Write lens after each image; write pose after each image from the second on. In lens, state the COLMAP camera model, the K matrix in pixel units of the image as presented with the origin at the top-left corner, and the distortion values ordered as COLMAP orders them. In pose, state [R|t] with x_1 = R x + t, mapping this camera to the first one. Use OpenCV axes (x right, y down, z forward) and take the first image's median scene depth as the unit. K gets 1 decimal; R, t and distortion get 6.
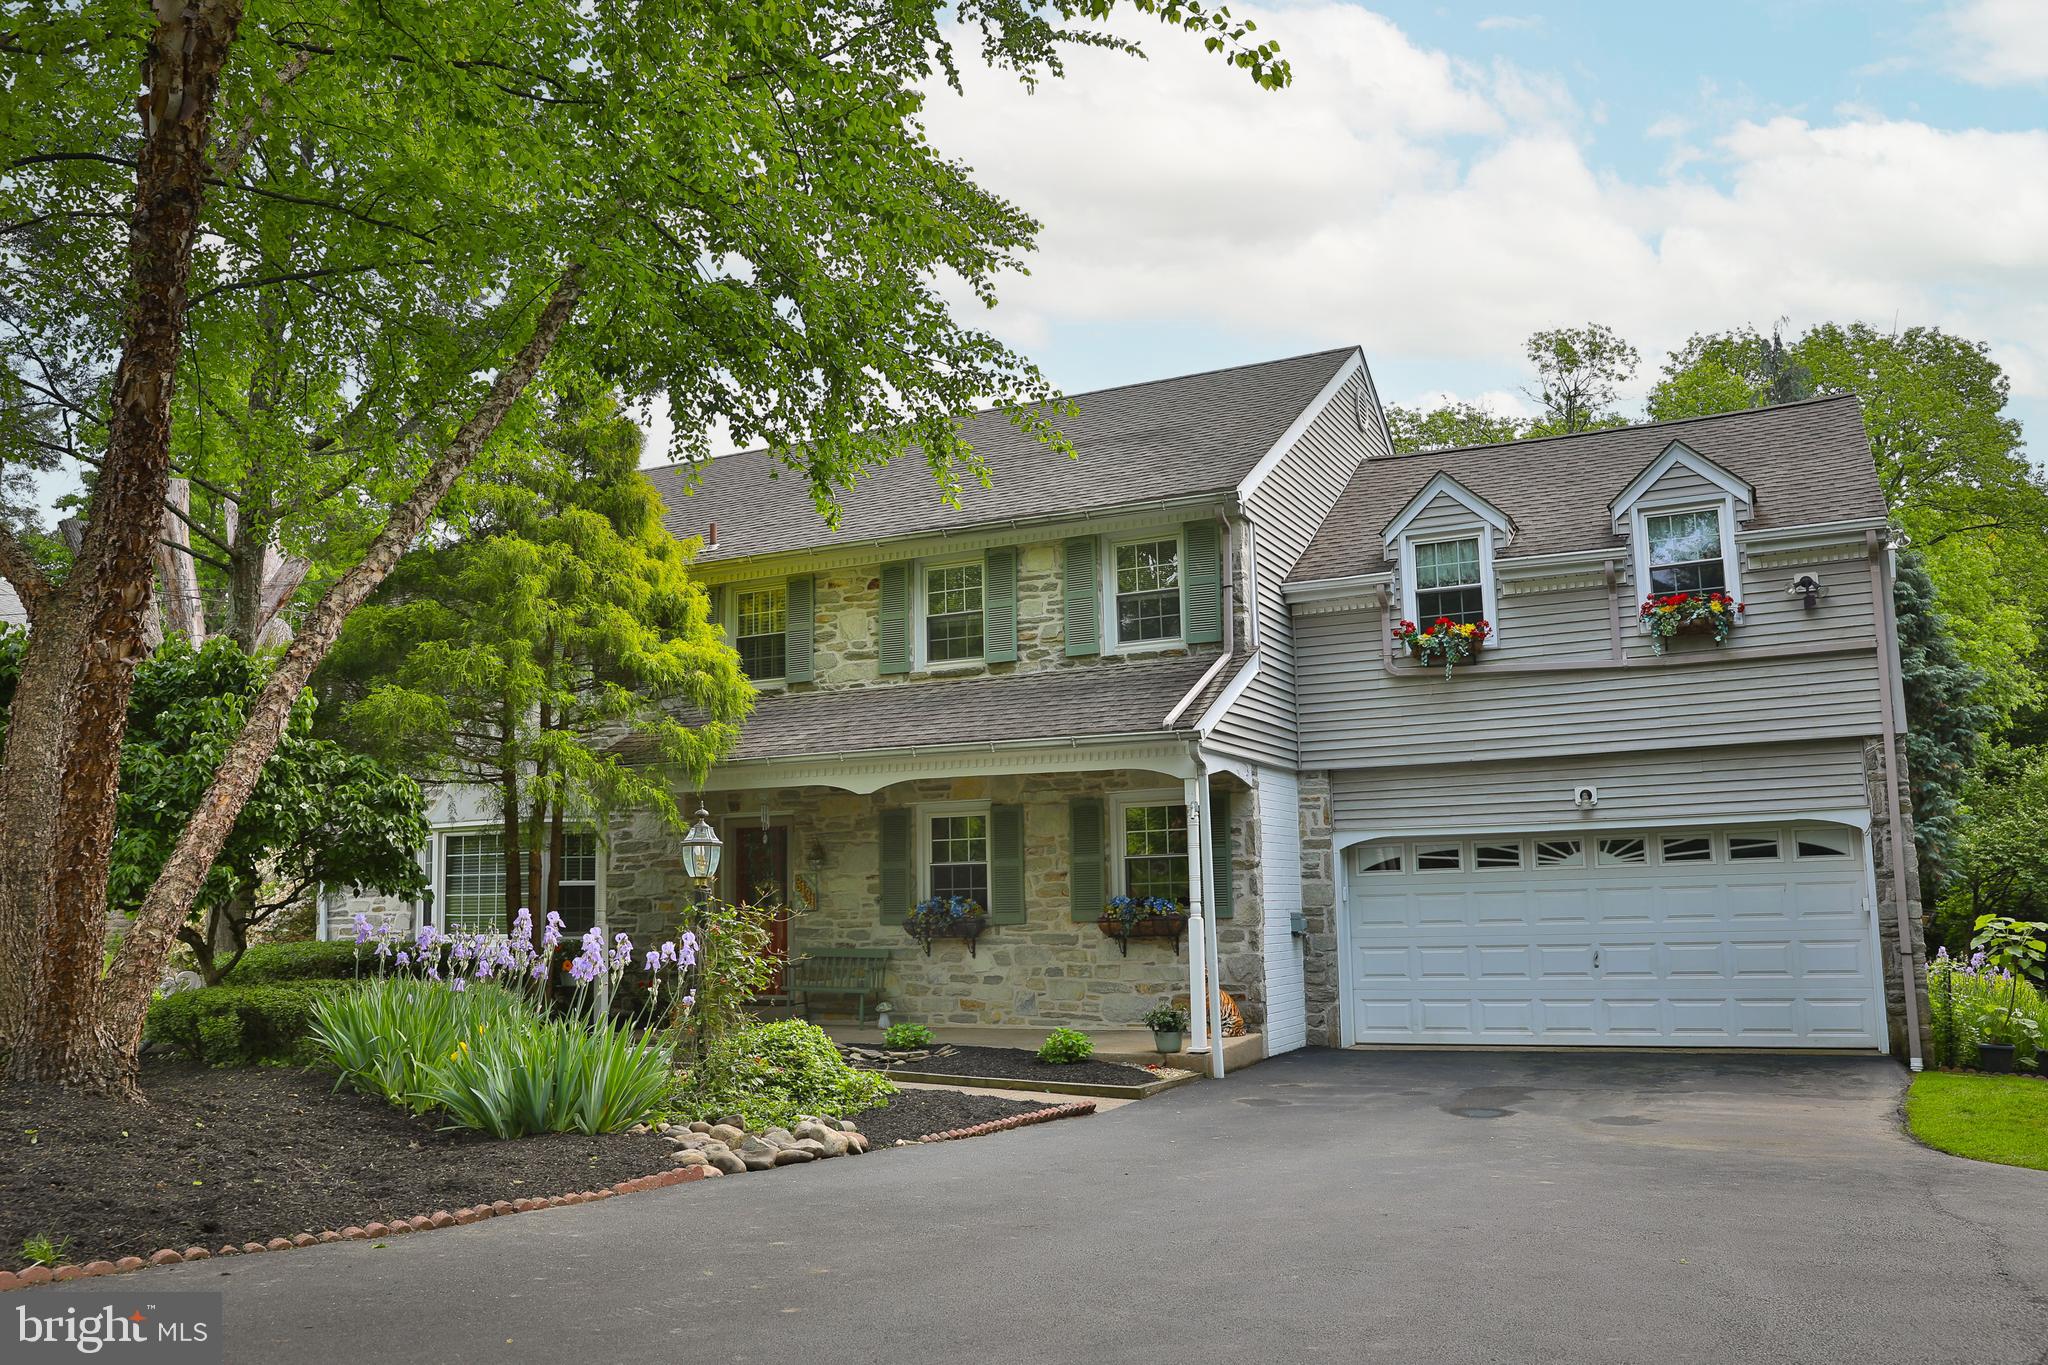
lens RADIAL K [[1564.0, 0, 1016.9], [0, 1564.0, 674.0], [0, 0, 1]] dist [-0.054959, 0.008405]
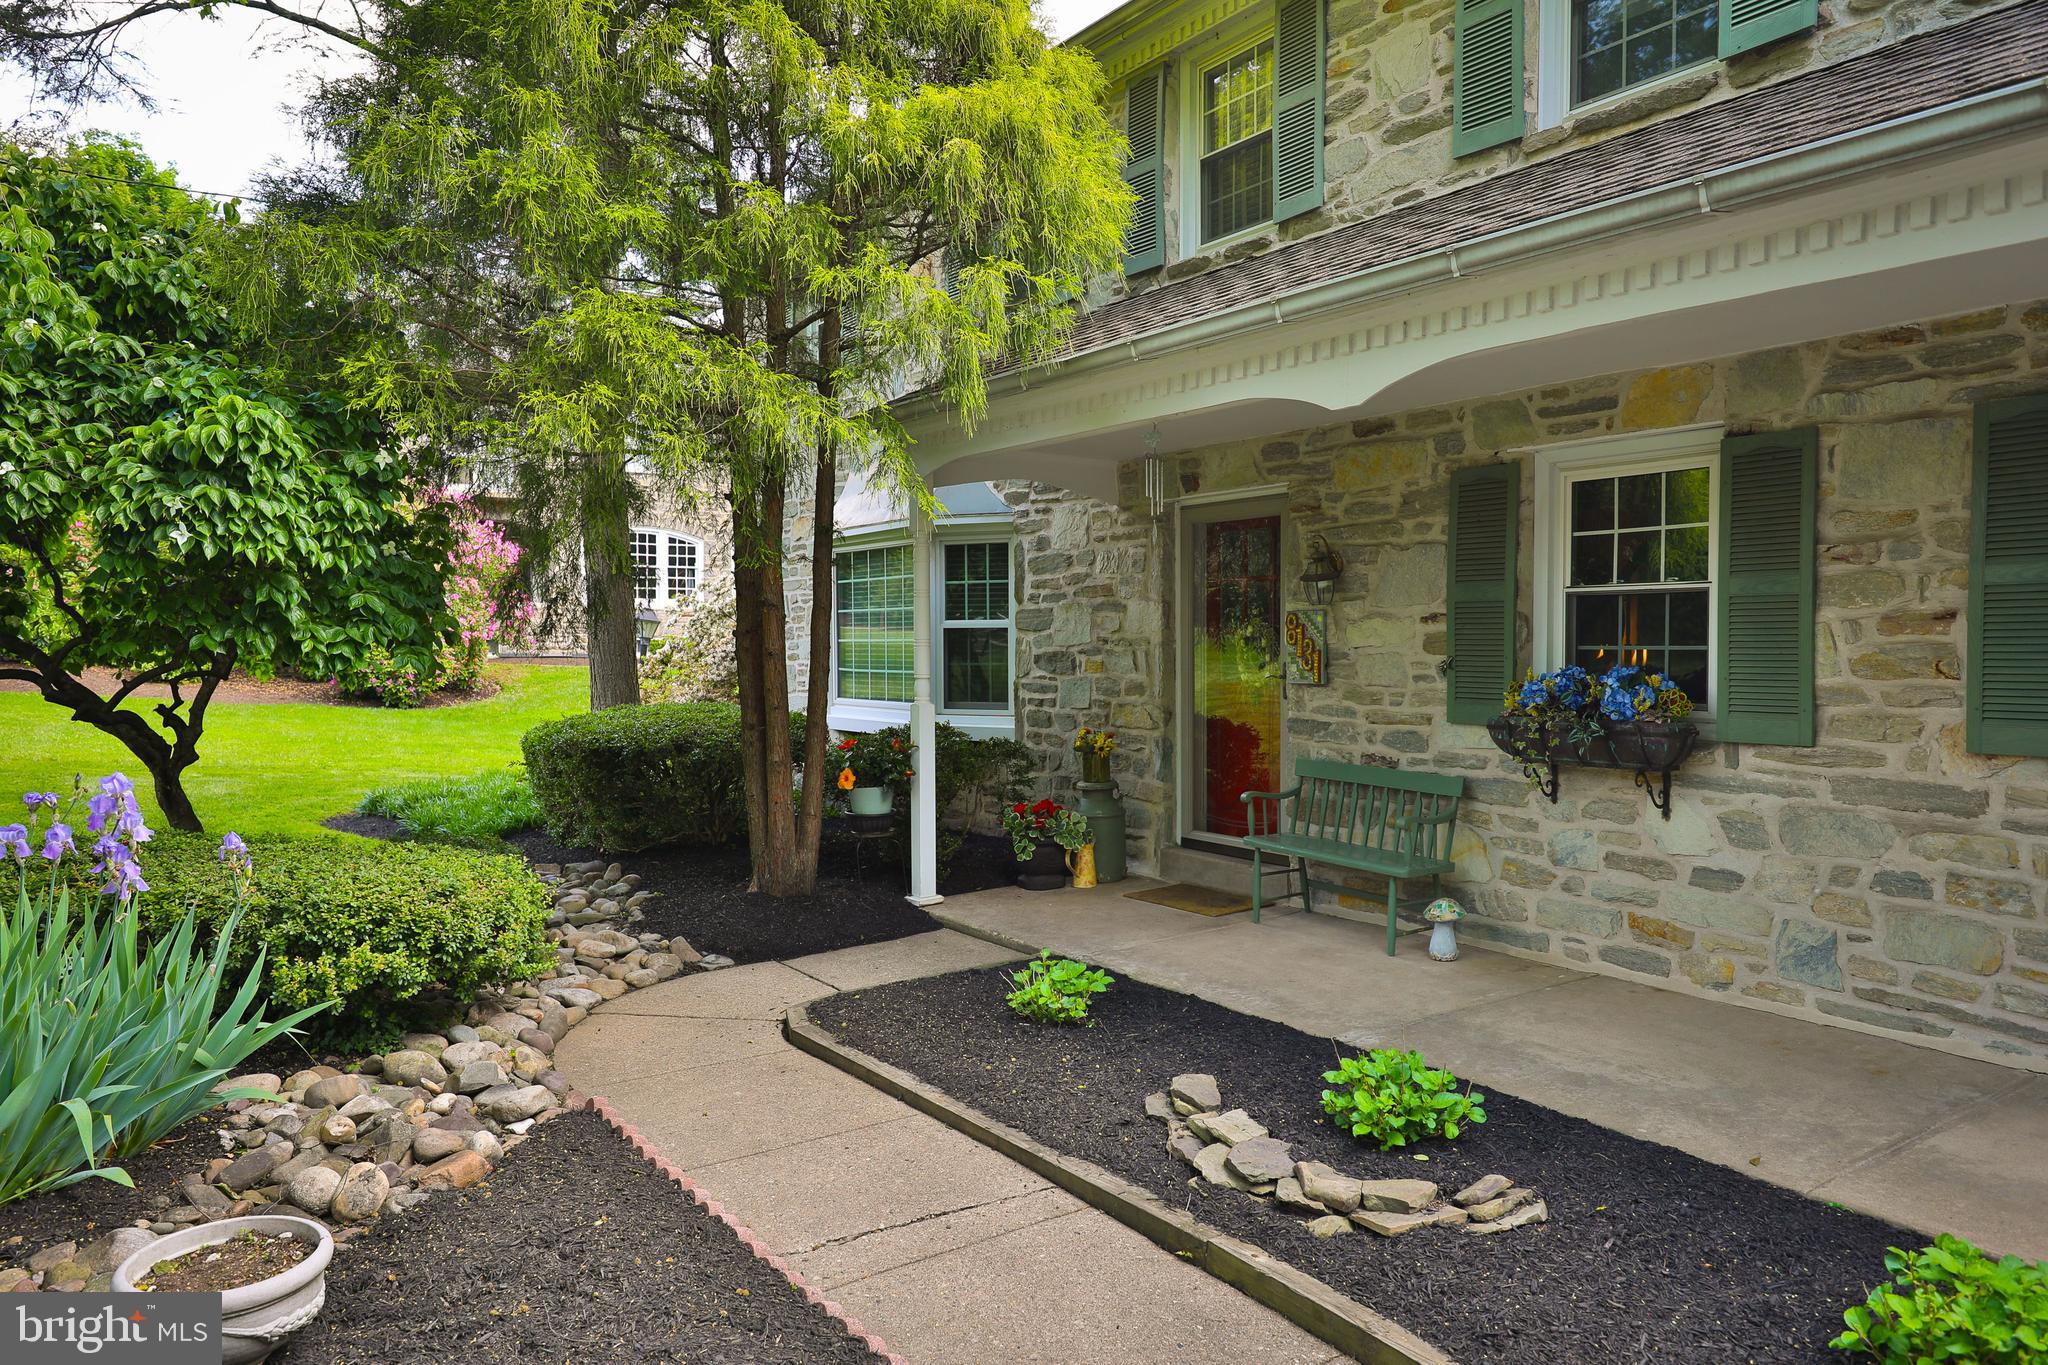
lens RADIAL K [[1369.5, 0, 1061.6], [0, 1369.5, 675.0], [0, 0, 1]] dist [0.017654, 0.000436]
pose [[0.878028, 0.029370, -0.477708, 0.004133], [0.055457, 0.985149, 0.162499, 0.078749], [0.475386, -0.169171, 0.863359, 0.626750]]
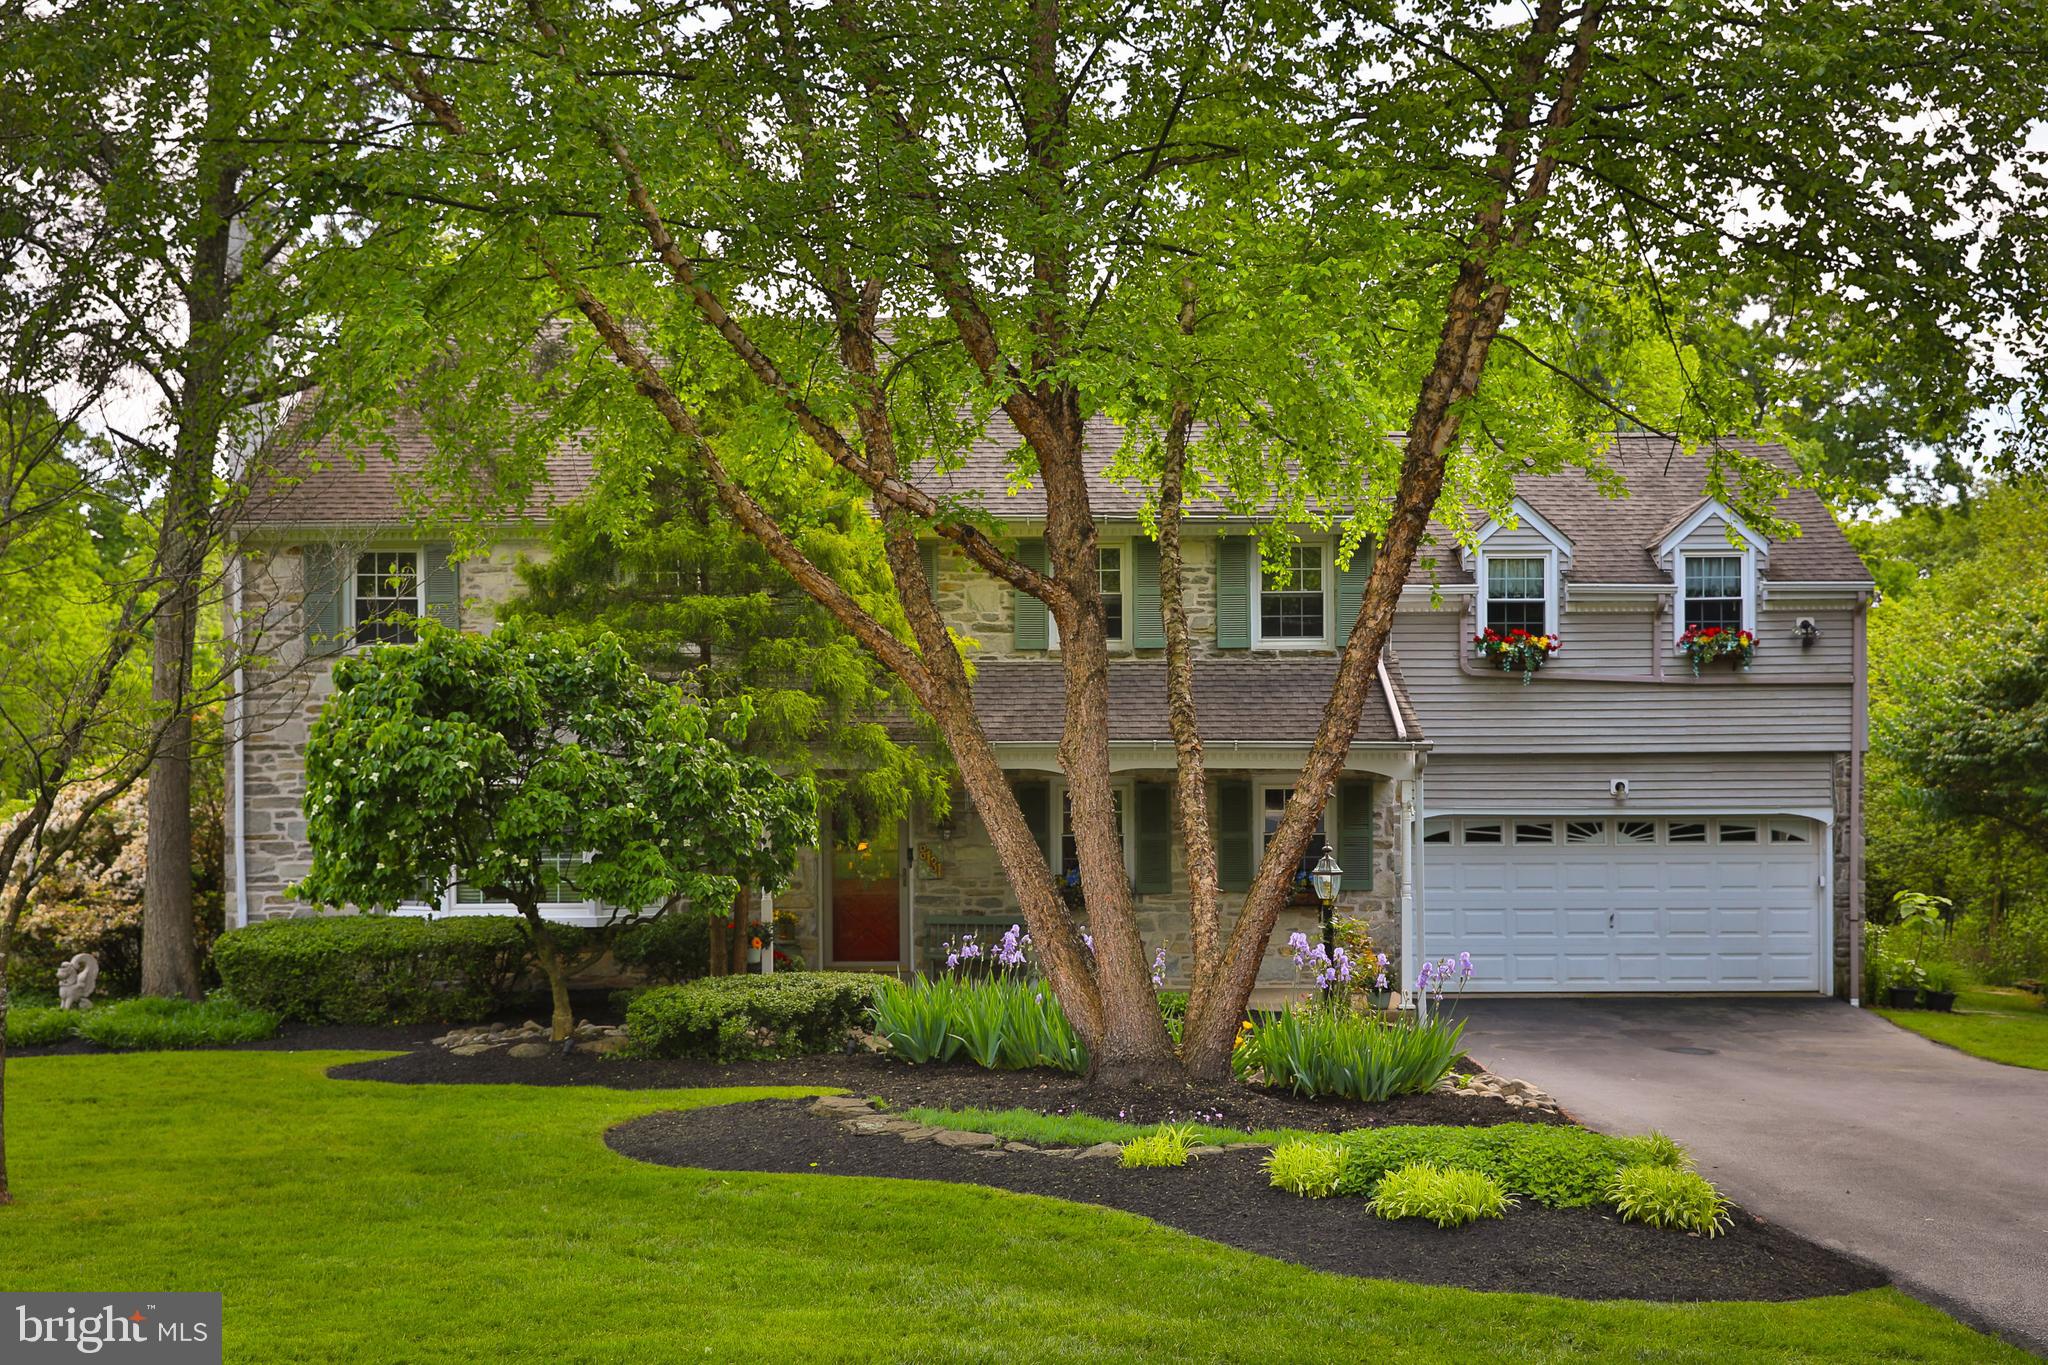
lens RADIAL K [[2182.6, 0, 1013.8], [0, 2182.6, 739.3], [0, 0, 1]] dist [0.014514, 0.000000]
pose [[0.905357, 0.016872, 0.424317, -0.732787], [-0.075427, 0.989711, 0.121583, -0.121320], [-0.417900, -0.142081, 0.897314, -0.297905]]
